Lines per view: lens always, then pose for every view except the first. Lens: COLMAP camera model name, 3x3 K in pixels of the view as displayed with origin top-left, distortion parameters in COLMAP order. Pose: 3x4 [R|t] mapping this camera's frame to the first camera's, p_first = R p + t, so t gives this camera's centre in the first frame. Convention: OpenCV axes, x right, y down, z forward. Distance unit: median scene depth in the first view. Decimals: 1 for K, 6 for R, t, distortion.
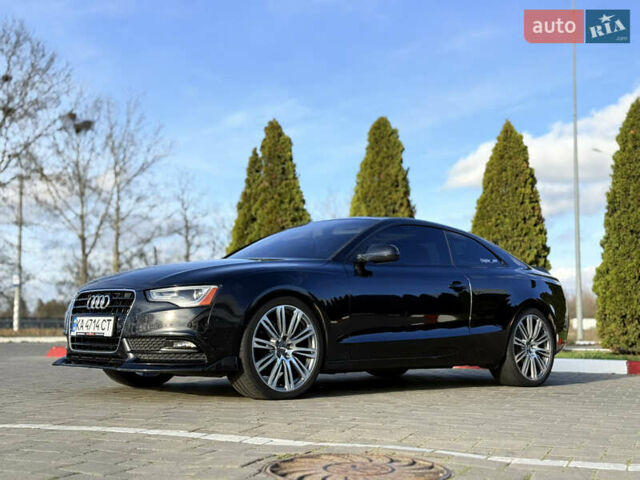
lens RADIAL K [[892.4, 0, 320.0], [0, 892.4, 240.0], [0, 0, 1]] dist [0.148885, -0.158789]
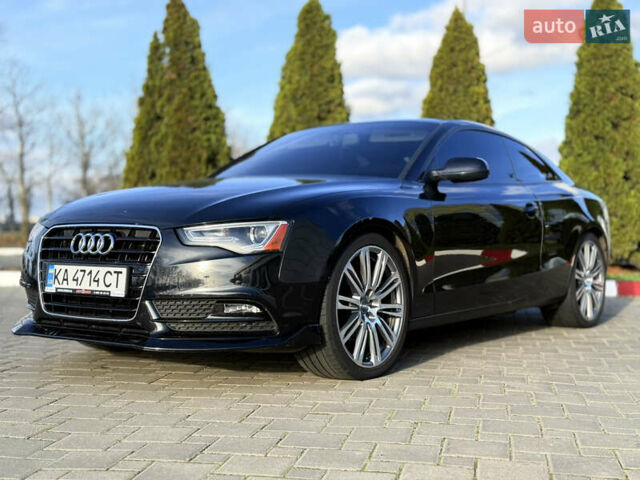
lens RADIAL K [[892.4, 0, 320.0], [0, 892.4, 240.0], [0, 0, 1]] dist [0.148885, -0.158789]
pose [[0.982286, -0.012715, 0.186958, -0.202461], [-0.008263, 0.993786, 0.111004, -0.009296], [-0.187208, -0.110582, 0.976076, 0.312554]]
